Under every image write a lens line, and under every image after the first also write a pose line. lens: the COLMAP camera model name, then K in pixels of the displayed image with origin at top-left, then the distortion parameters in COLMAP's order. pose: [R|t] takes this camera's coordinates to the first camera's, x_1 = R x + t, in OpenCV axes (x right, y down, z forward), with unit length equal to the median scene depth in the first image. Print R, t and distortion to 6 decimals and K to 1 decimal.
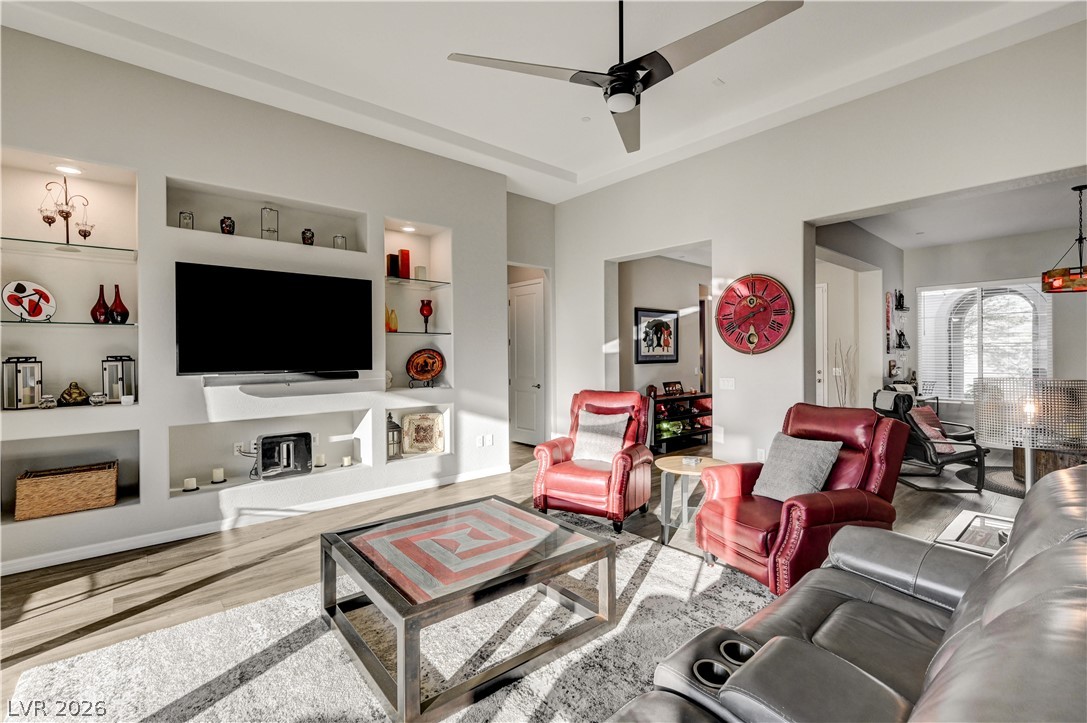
lens RADIAL K [[480.9, 0, 546.6], [0, 480.9, 355.1], [0, 0, 1]] dist [-0.003004, -0.000559]
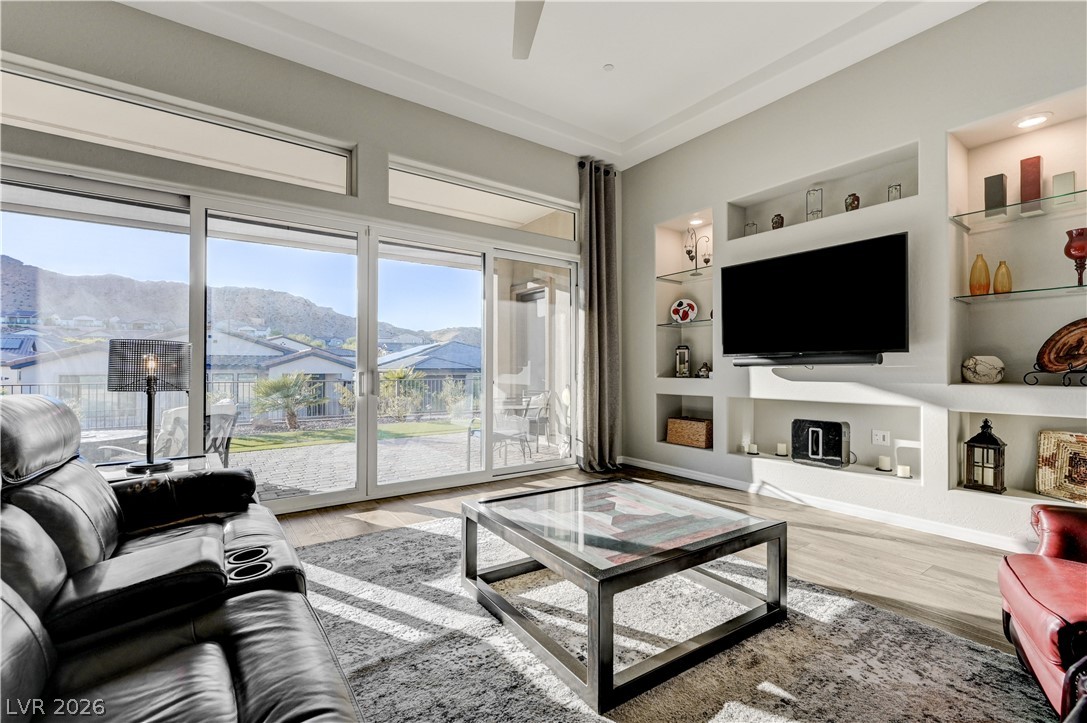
lens RADIAL K [[476.6, 0, 548.1], [0, 476.6, 364.6], [0, 0, 1]] dist [0.000297, 0.000060]
pose [[-0.097483, -0.001229, -0.995236, 0.393599], [-0.002438, 0.999997, -0.000996, 0.048895], [0.995234, 0.002329, -0.097486, 0.486045]]
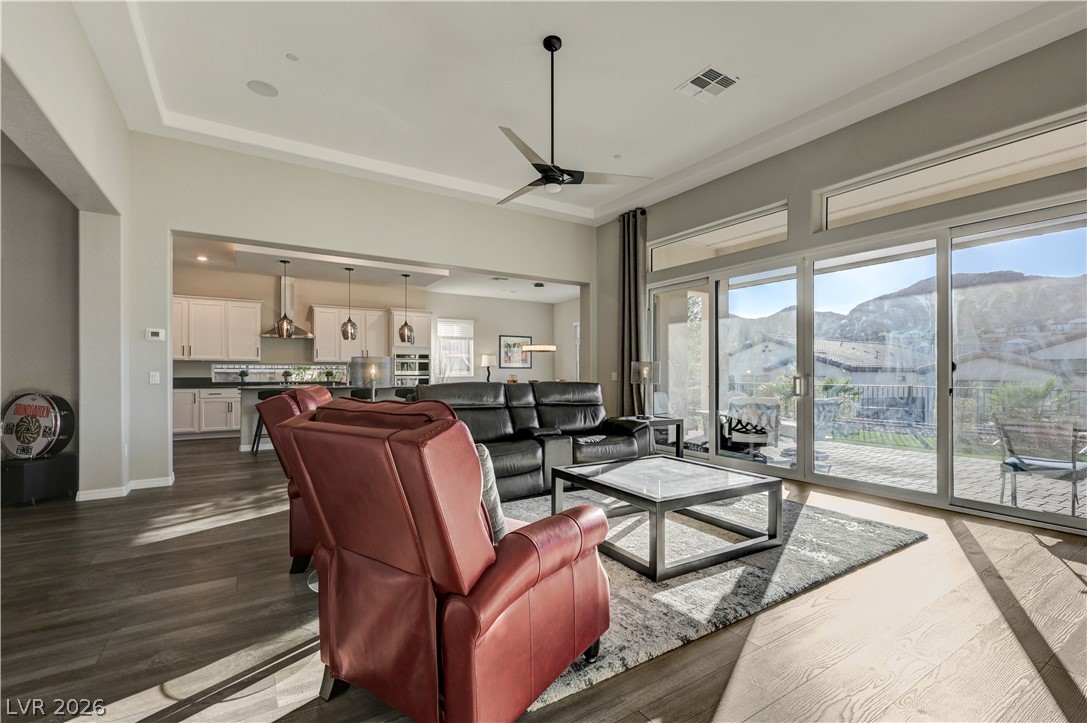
lens RADIAL K [[479.2, 0, 546.3], [0, 479.2, 373.6], [0, 0, 1]] dist [-0.003009, -0.000225]
pose [[-0.988137, 0.005849, 0.153467, -0.030506], [0.006127, 0.999980, 0.001334, 0.050580], [-0.153456, 0.002258, -0.988153, 1.202301]]
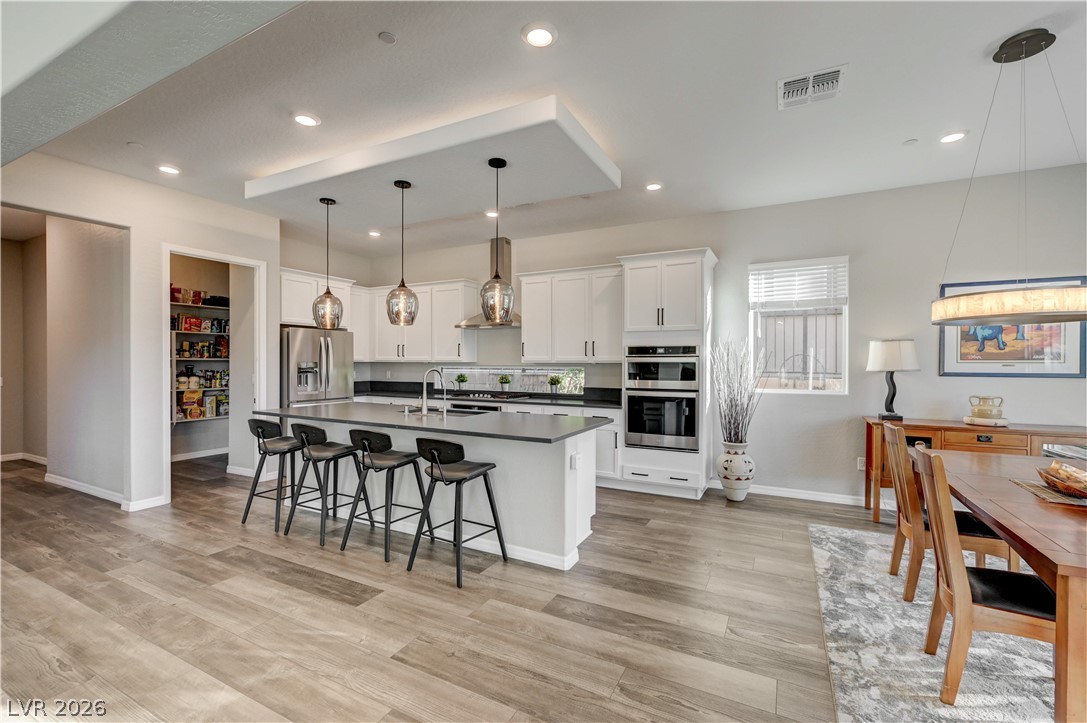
lens RADIAL K [[463.6, 0, 548.1], [0, 463.6, 361.0], [0, 0, 1]] dist [-0.000057, -0.005147]
pose [[-0.363040, 0.005110, 0.931759, 0.048834], [0.000948, 0.999986, -0.005115, 0.000132], [-0.931773, -0.000973, -0.363040, -0.235797]]
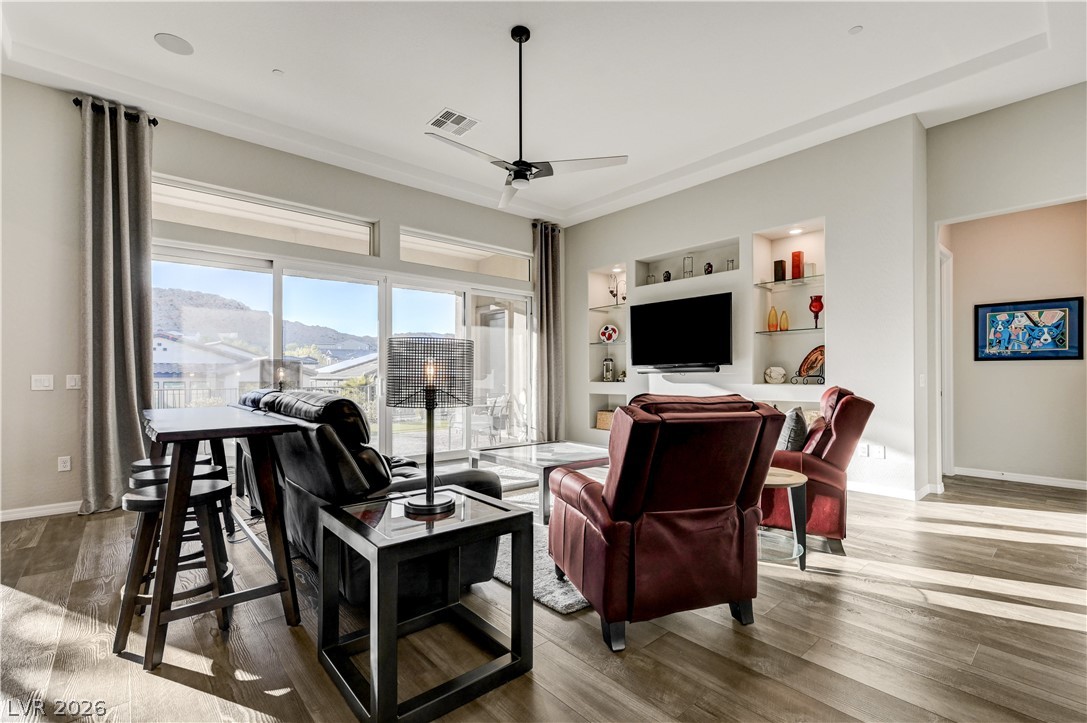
lens RADIAL K [[484.5, 0, 548.7], [0, 484.5, 375.6], [0, 0, 1]] dist [-0.002991, -0.000055]
pose [[0.003080, 0.006942, -0.999971, 0.815688], [0.000284, 0.999976, 0.006943, 0.046288], [0.999995, -0.000305, 0.003078, 0.494000]]
